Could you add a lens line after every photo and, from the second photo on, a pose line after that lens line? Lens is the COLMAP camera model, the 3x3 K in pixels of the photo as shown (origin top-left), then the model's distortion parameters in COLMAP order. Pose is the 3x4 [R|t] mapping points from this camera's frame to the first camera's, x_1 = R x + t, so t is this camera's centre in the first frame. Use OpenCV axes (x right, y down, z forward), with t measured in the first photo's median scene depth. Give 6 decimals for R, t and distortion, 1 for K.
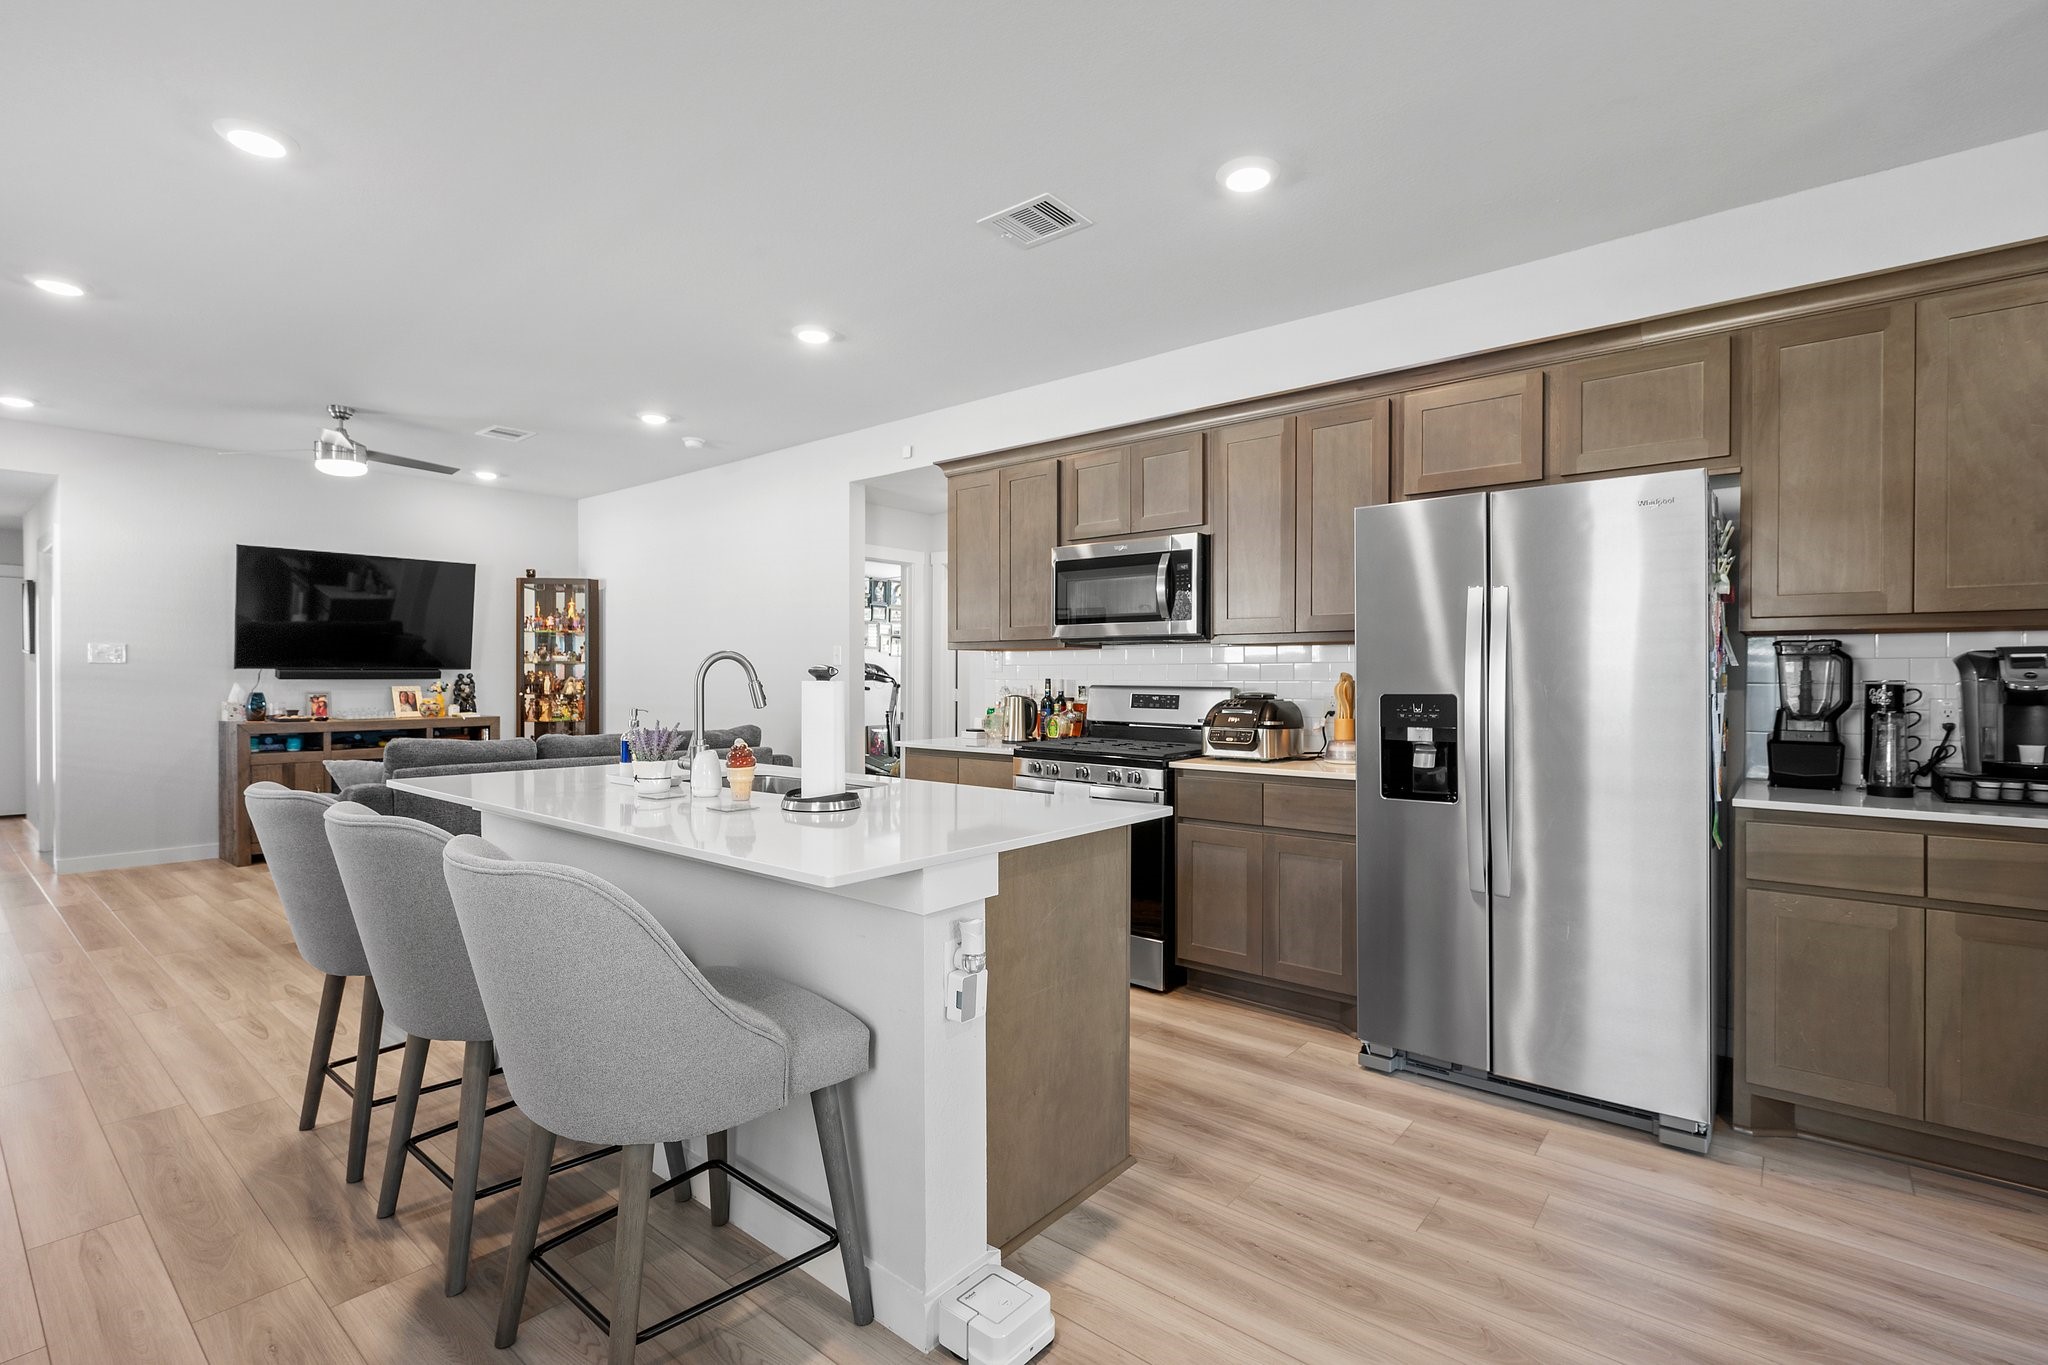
lens RADIAL K [[932.7, 0, 1022.3], [0, 932.7, 685.2], [0, 0, 1]] dist [-0.000341, -0.000837]
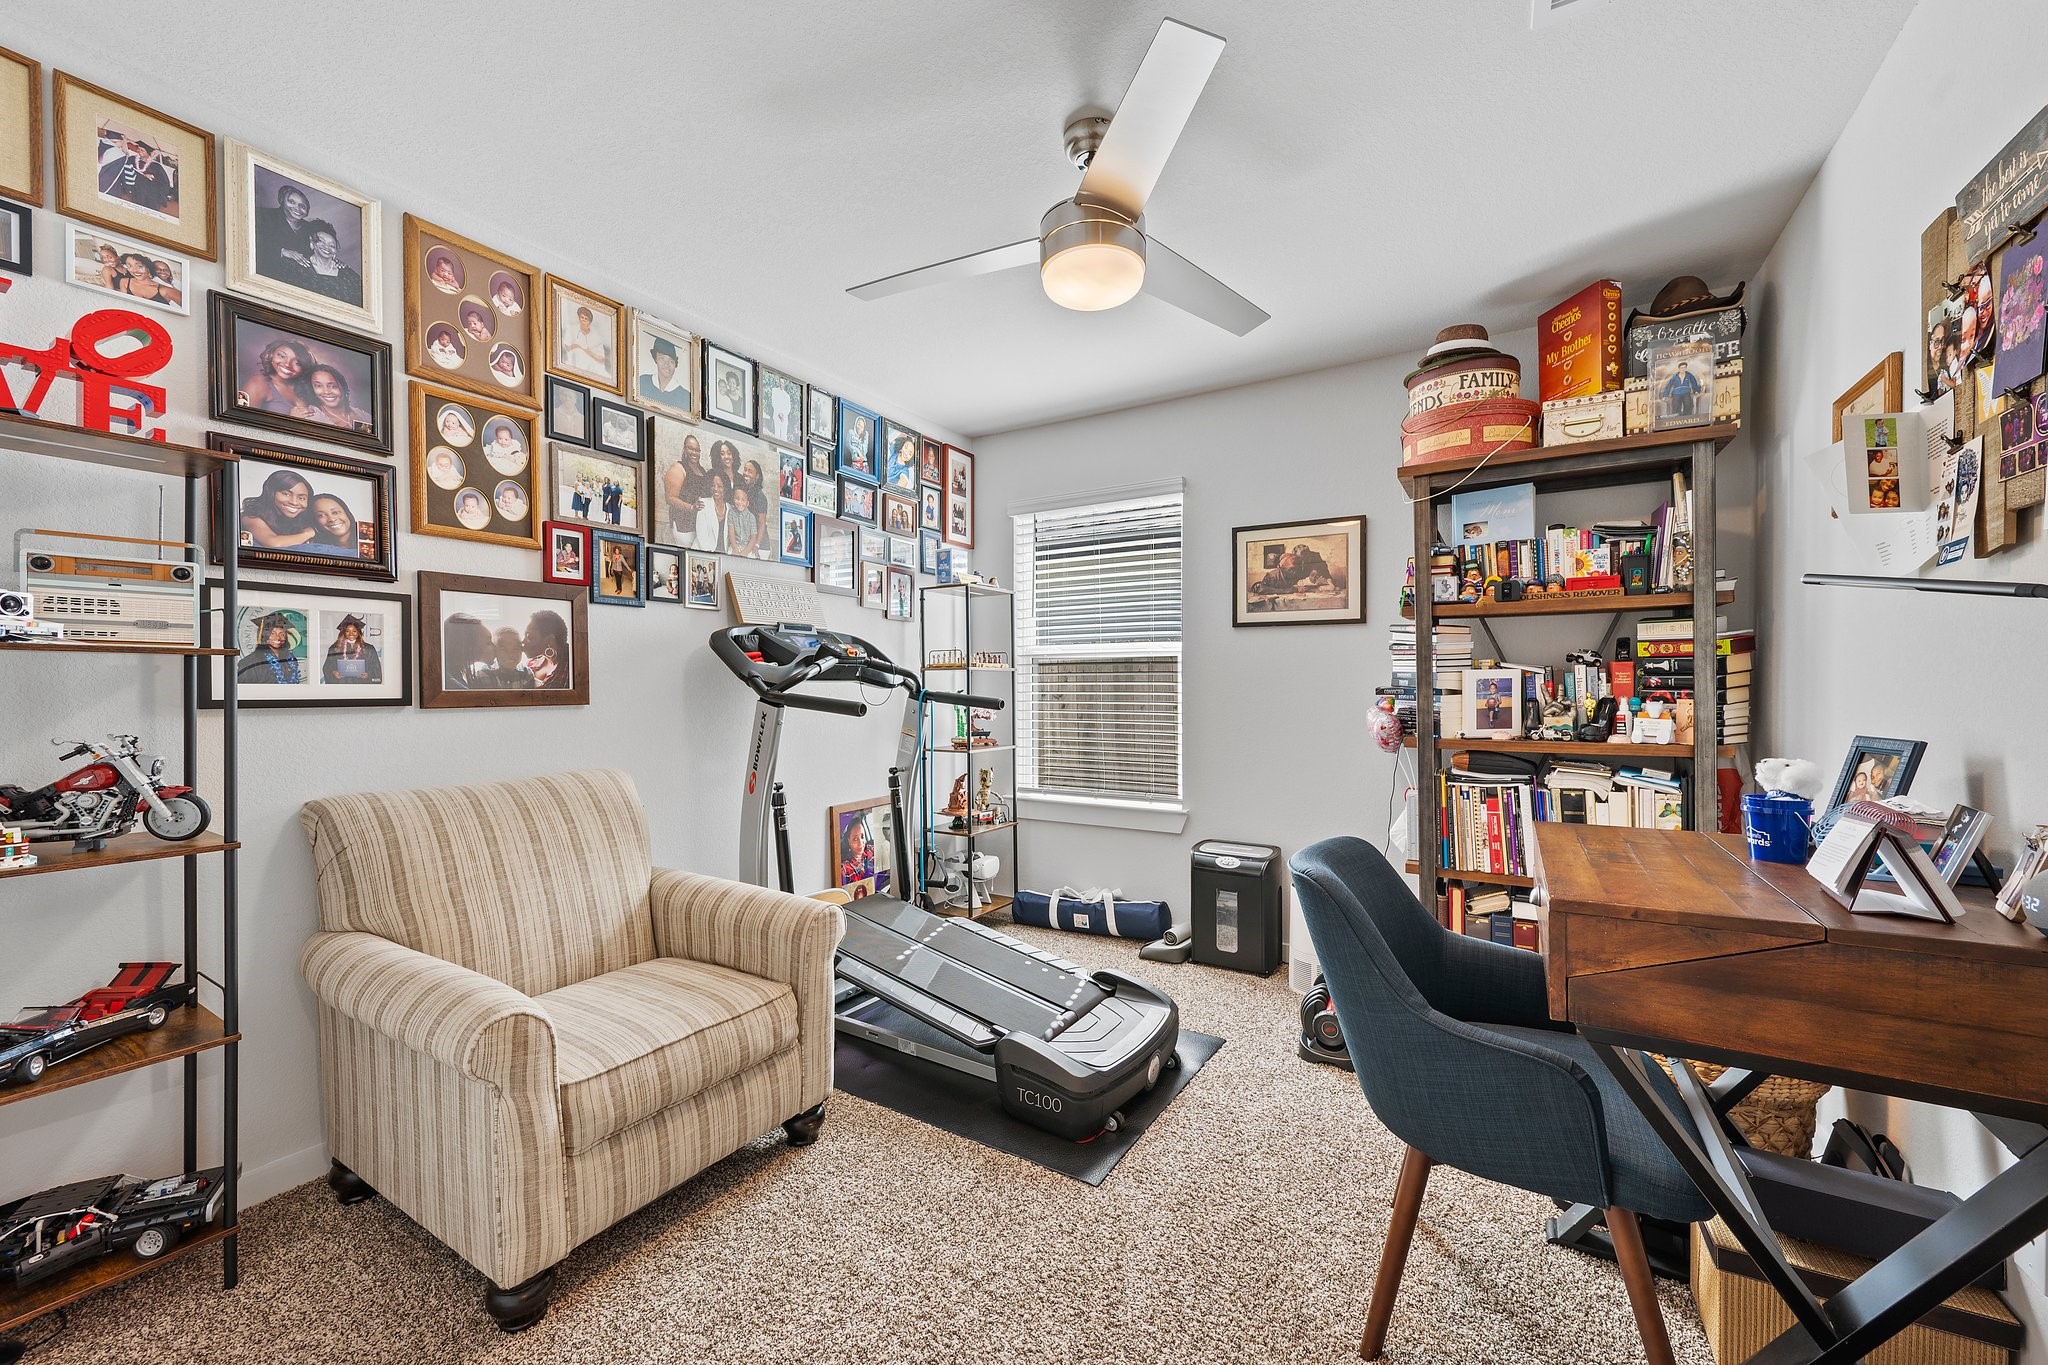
lens RADIAL K [[802.9, 0, 1023.1], [0, 802.9, 685.0], [0, 0, 1]] dist [-0.002966, -0.000197]
pose [[0.990114, -0.012427, 0.139714, -0.133420], [0.012438, 0.999922, 0.000794, -0.003713], [-0.139713, 0.000951, 0.990192, 0.672324]]
